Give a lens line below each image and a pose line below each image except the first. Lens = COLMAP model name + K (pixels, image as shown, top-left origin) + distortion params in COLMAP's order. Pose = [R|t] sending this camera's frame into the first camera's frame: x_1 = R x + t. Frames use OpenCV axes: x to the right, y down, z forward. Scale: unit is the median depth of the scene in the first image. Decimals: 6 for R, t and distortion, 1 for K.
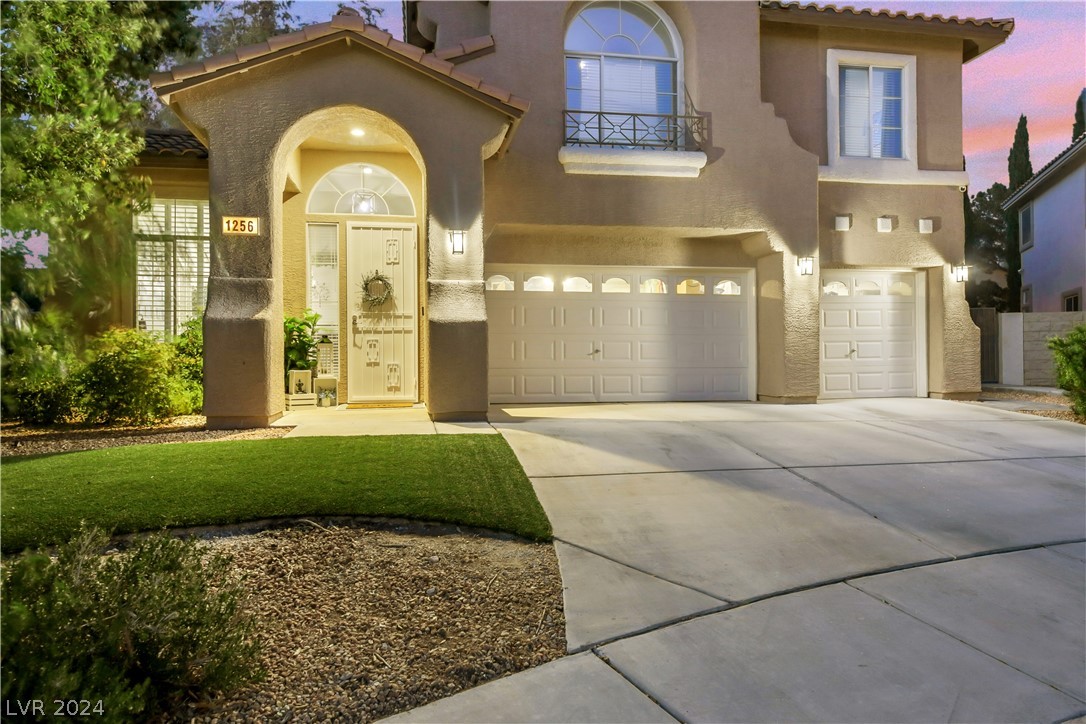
lens RADIAL K [[711.9, 0, 567.0], [0, 711.9, 368.2], [0, 0, 1]] dist [0.018122, -0.005333]
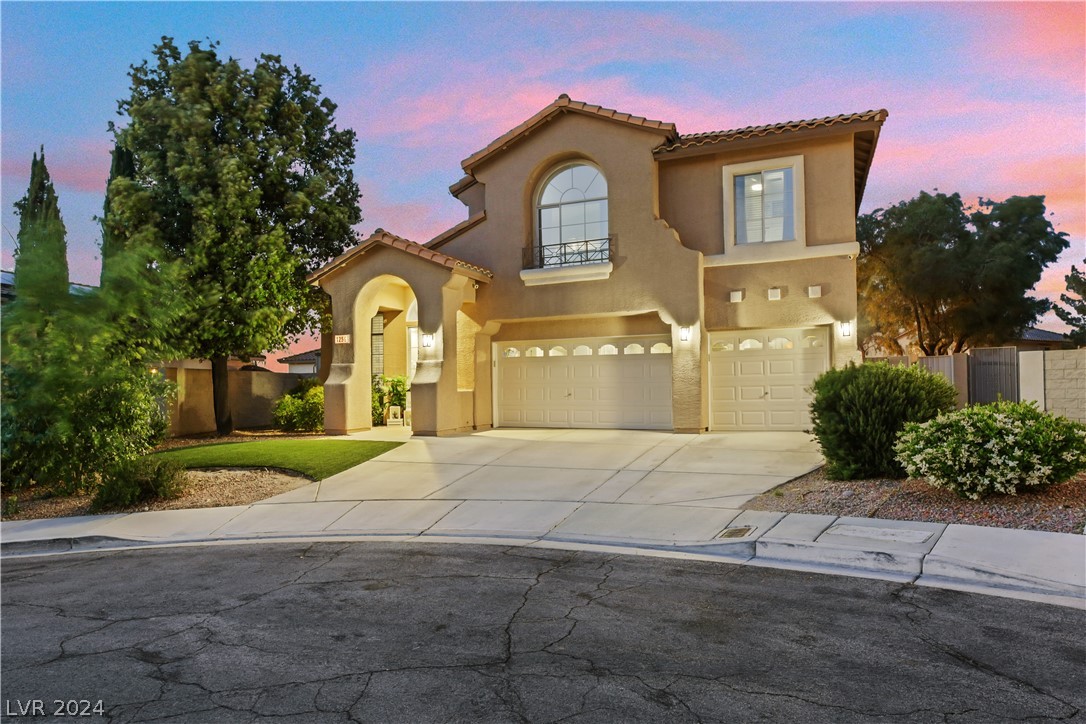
lens RADIAL K [[675.5, 0, 553.6], [0, 675.5, 391.2], [0, 0, 1]] dist [0.014629, -0.003023]
pose [[0.832952, -0.000620, -0.553345, 0.911330], [0.002159, 0.999995, 0.002131, -0.038032], [0.553341, -0.002970, 0.832949, -0.248260]]
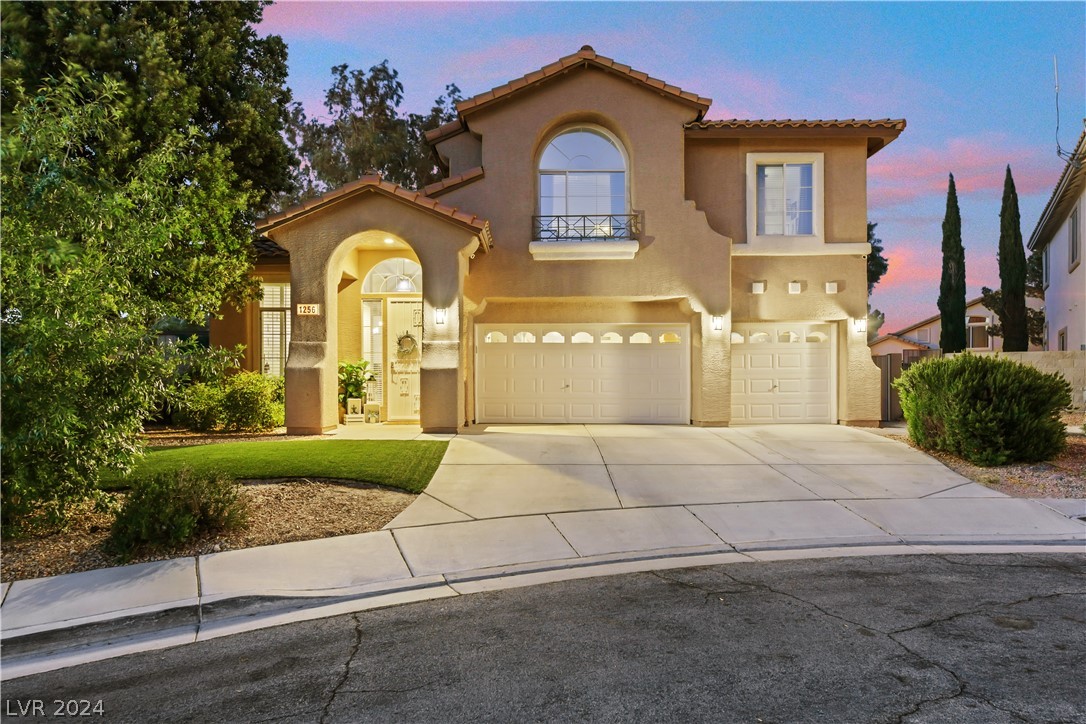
lens RADIAL K [[675.5, 0, 559.4], [0, 675.5, 404.3], [0, 0, 1]] dist [0.014629, -0.003023]
pose [[0.982796, 0.010425, -0.184400, 0.299544], [-0.007546, 0.999839, 0.016311, -0.011557], [0.184540, -0.014638, 0.982716, -0.310258]]
